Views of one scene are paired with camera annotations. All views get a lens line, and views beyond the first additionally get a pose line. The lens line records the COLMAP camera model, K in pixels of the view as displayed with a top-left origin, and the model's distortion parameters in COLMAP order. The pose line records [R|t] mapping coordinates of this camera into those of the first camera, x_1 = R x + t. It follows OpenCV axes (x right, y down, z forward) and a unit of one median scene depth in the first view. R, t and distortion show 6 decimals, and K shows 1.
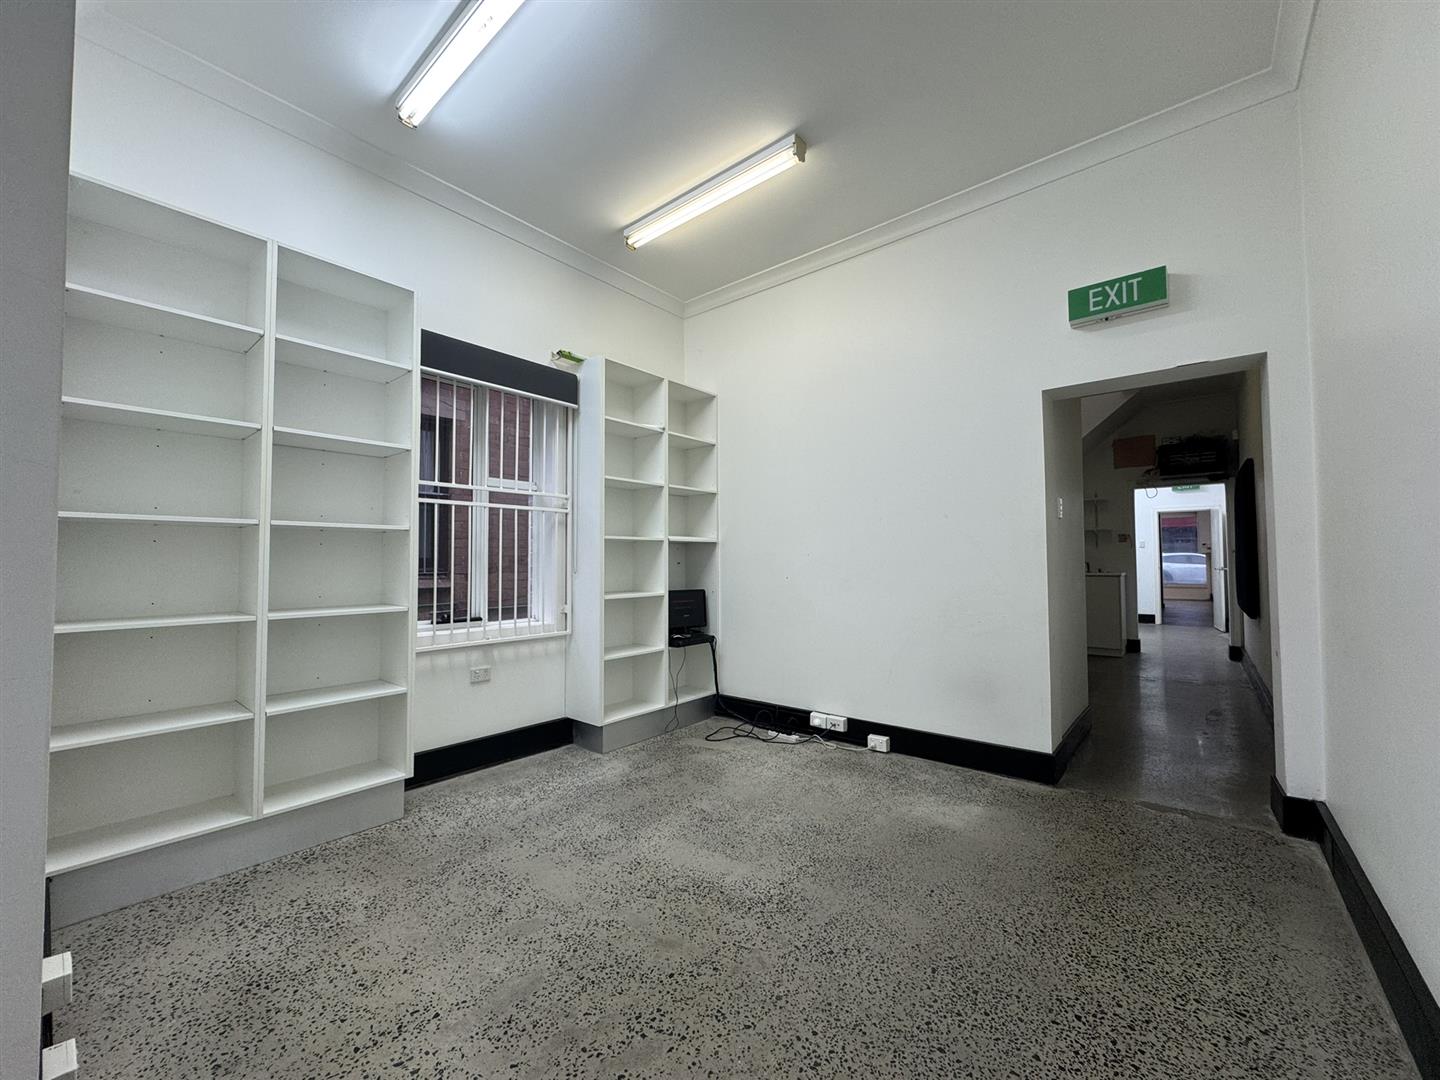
lens RADIAL K [[570.5, 0, 721.1], [0, 570.5, 540.7], [0, 0, 1]] dist [-0.000319, -0.000056]
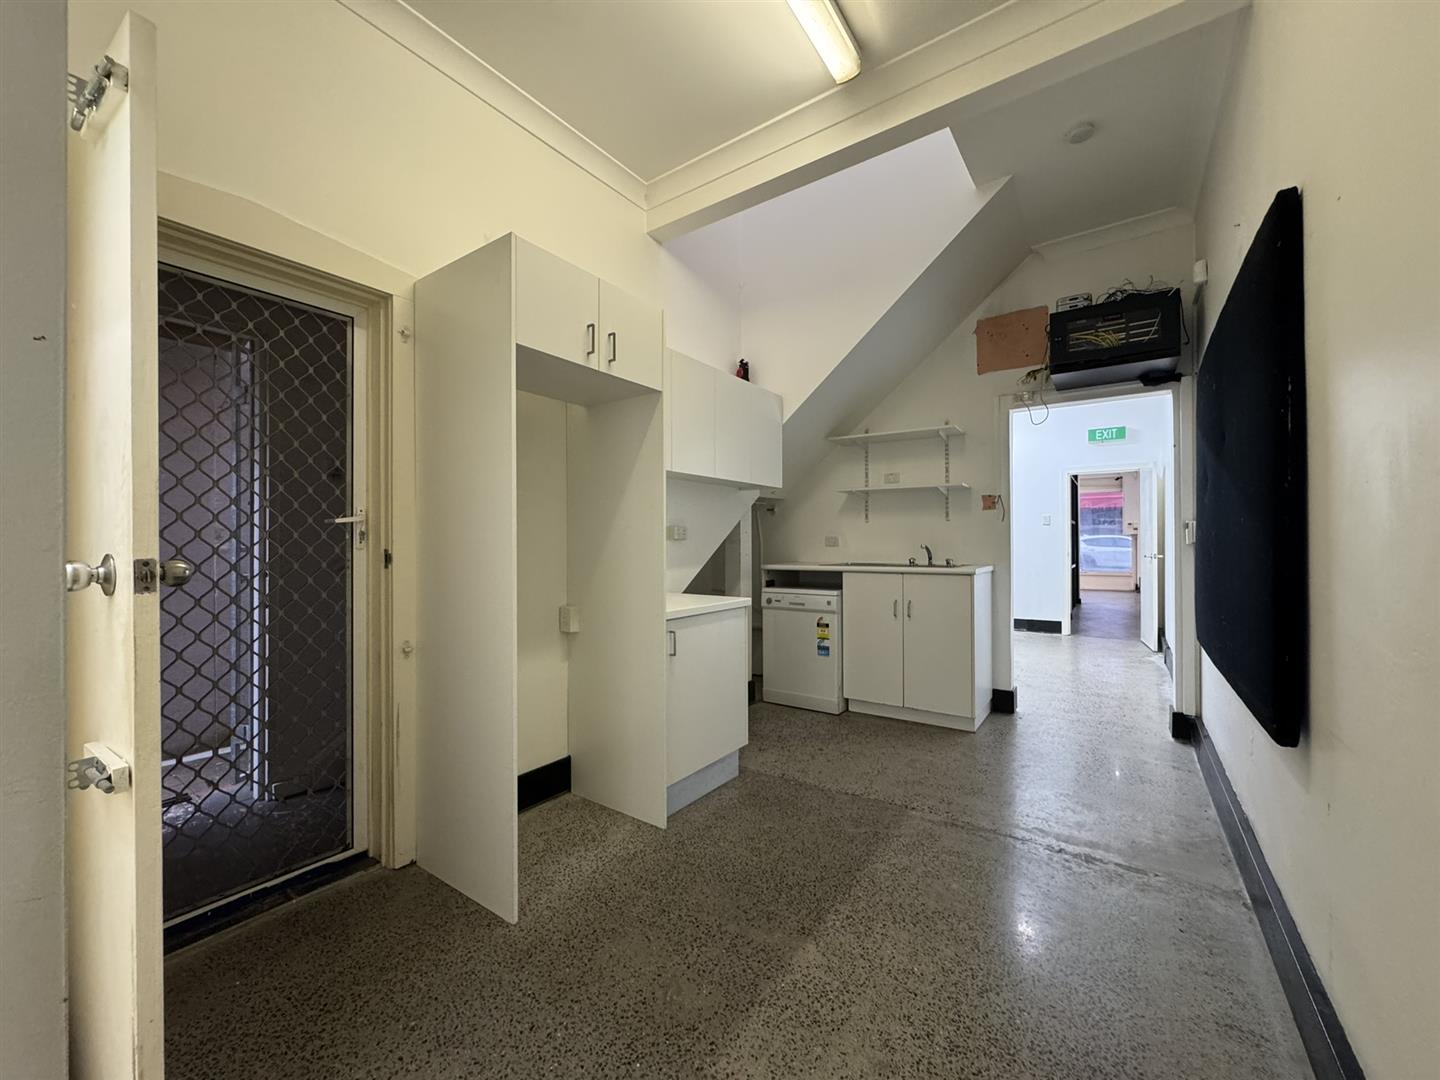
lens RADIAL K [[570.5, 0, 715.9], [0, 570.5, 543.6], [0, 0, 1]] dist [-0.000319, -0.000056]
pose [[0.997212, -0.001644, 0.074600, 0.349020], [-0.000895, 0.999422, 0.033986, 0.013620], [-0.074613, -0.033958, 0.996634, 0.412449]]
